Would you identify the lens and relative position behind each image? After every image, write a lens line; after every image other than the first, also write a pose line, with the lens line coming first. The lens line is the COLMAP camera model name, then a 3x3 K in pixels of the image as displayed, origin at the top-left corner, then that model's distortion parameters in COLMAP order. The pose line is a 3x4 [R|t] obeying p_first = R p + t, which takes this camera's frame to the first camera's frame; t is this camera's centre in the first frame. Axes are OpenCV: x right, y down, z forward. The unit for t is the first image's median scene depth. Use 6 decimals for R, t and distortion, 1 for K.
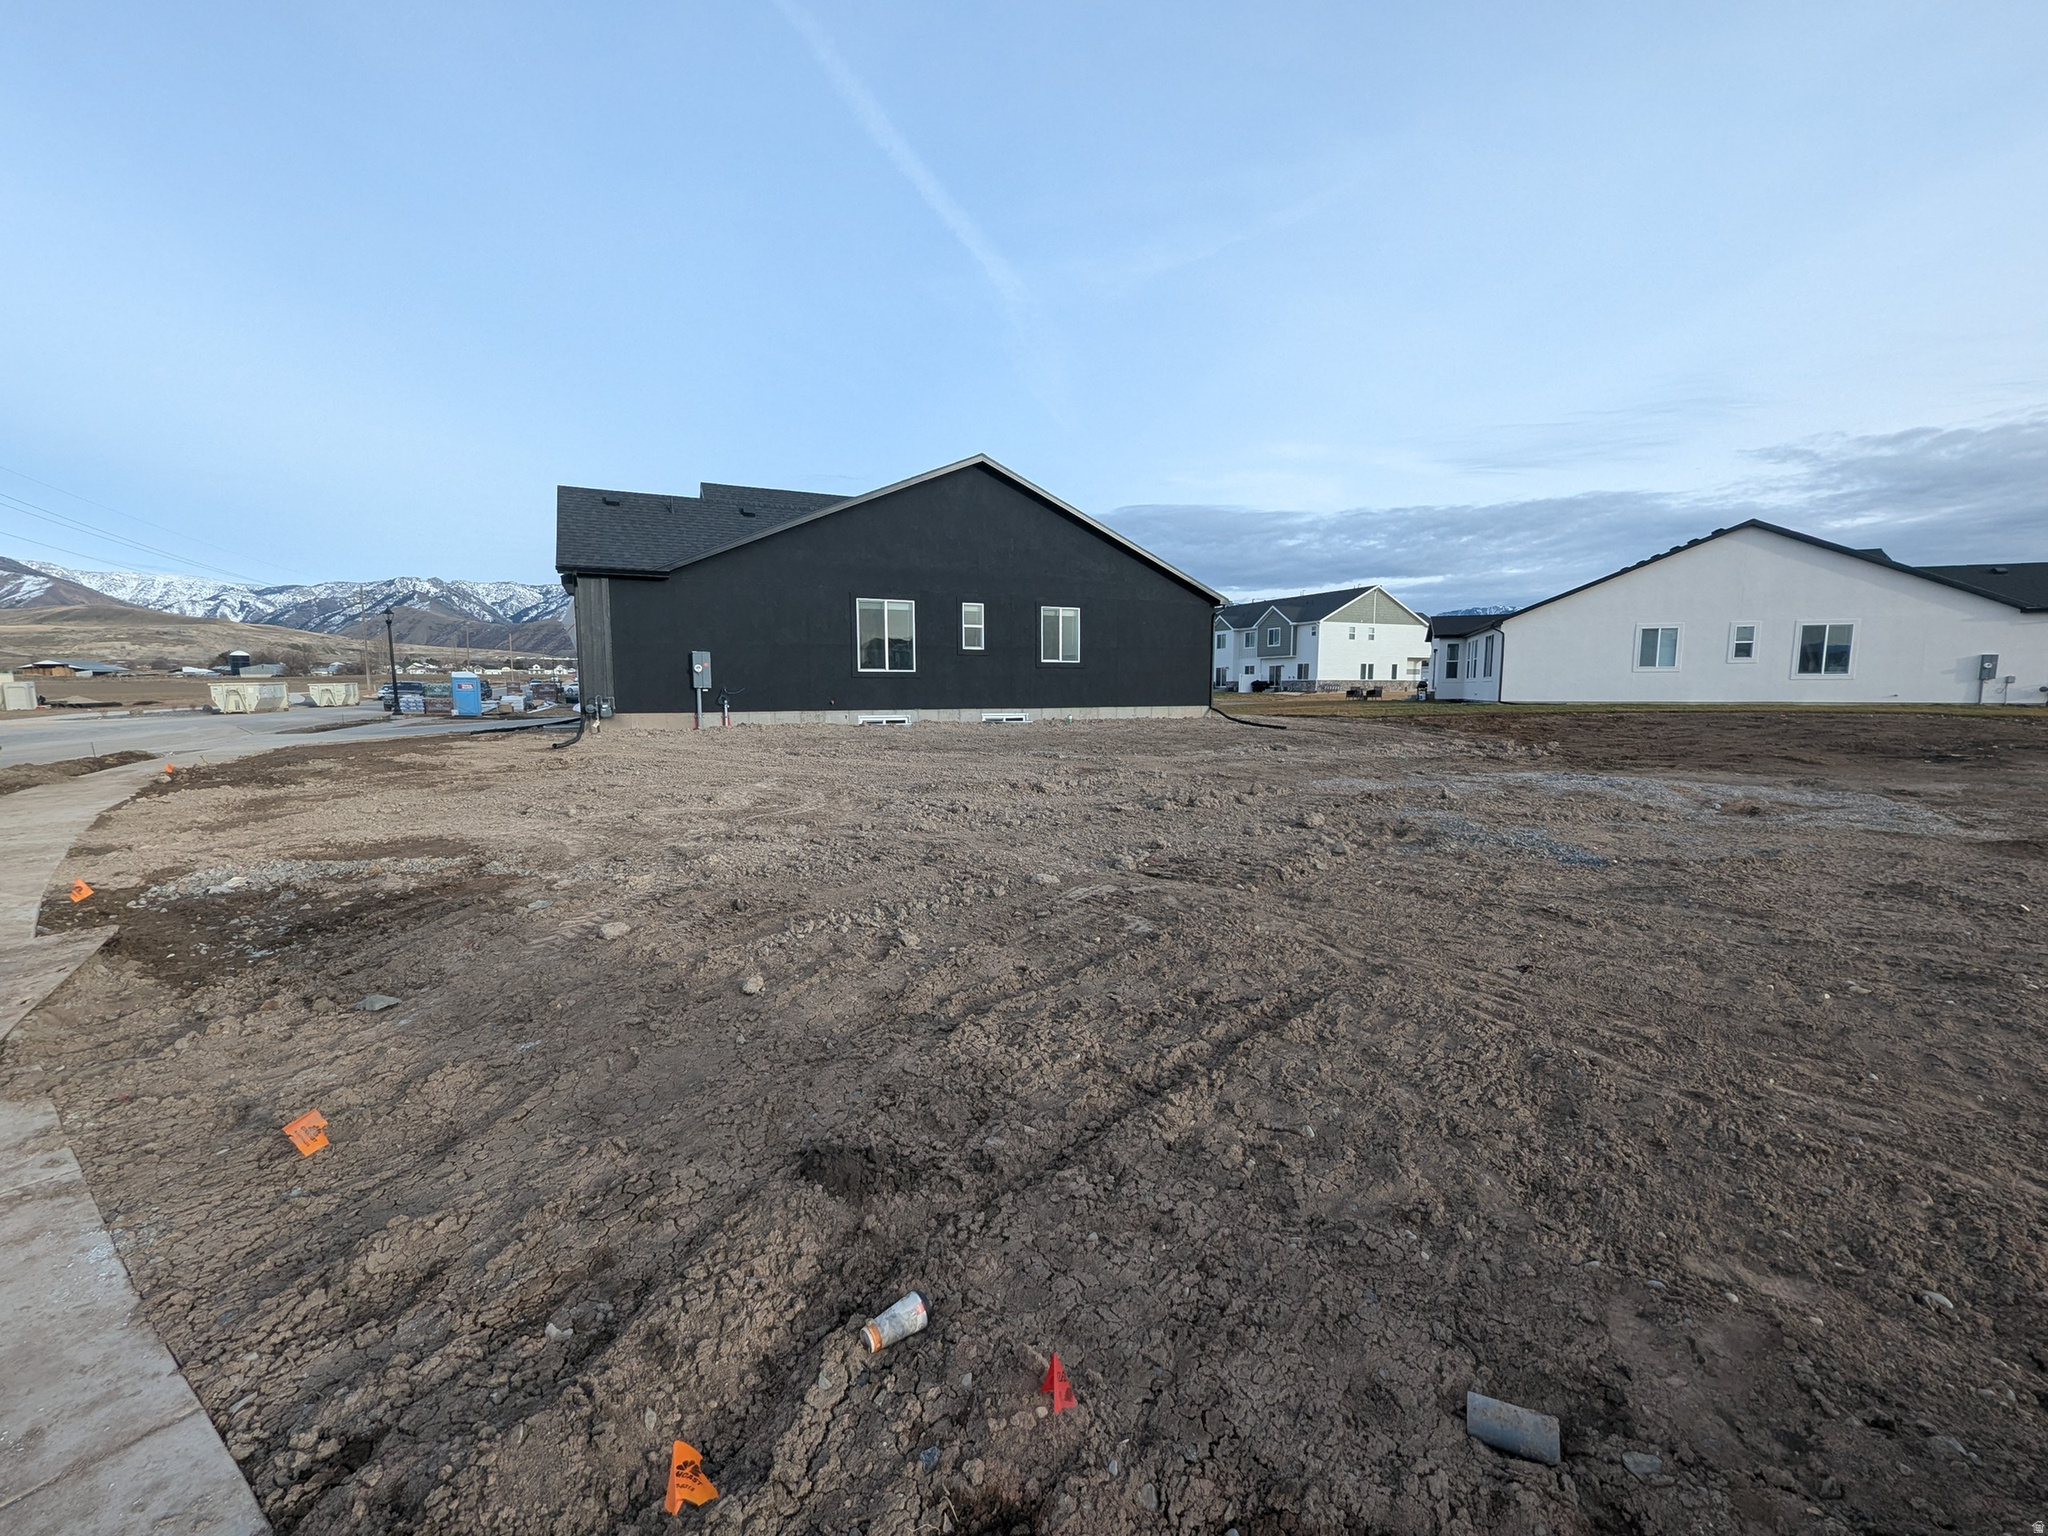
lens RADIAL K [[848.5, 0, 1015.0], [0, 848.5, 787.0], [0, 0, 1]] dist [-0.000259, -0.000544]
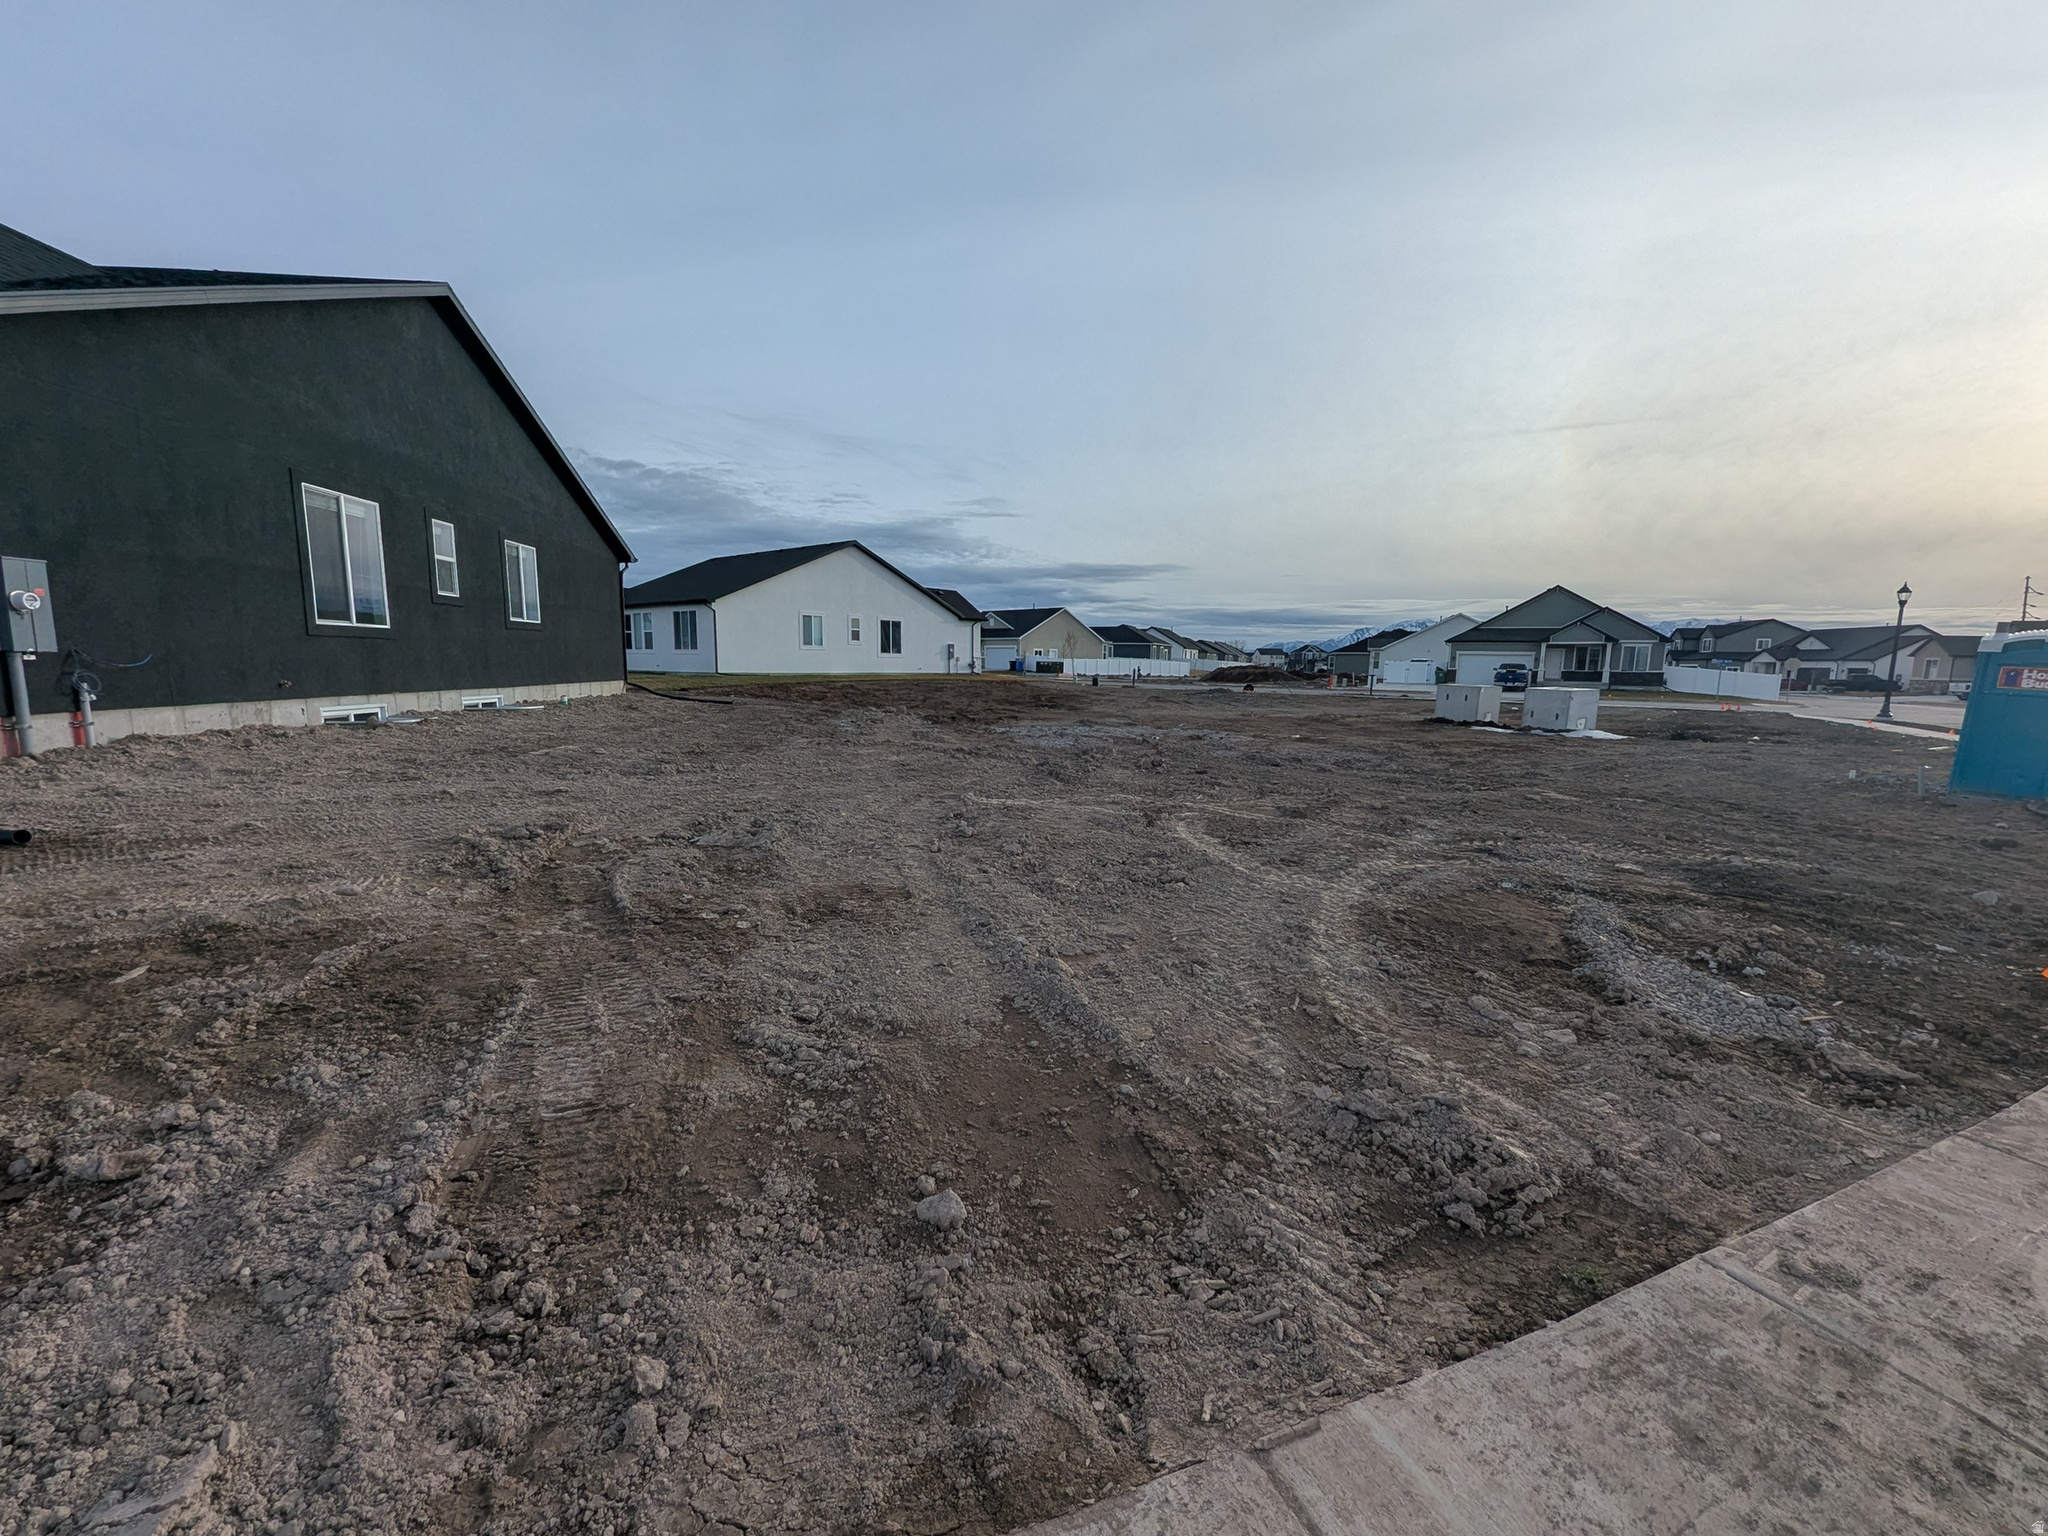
lens RADIAL K [[848.5, 0, 1015.0], [0, 848.5, 787.0], [0, 0, 1]] dist [-0.000259, -0.000544]
pose [[0.333492, -0.129703, 0.933788, -0.403181], [0.095489, 0.990044, 0.103414, -0.035621], [-0.937905, 0.054679, 0.342557, 0.305795]]
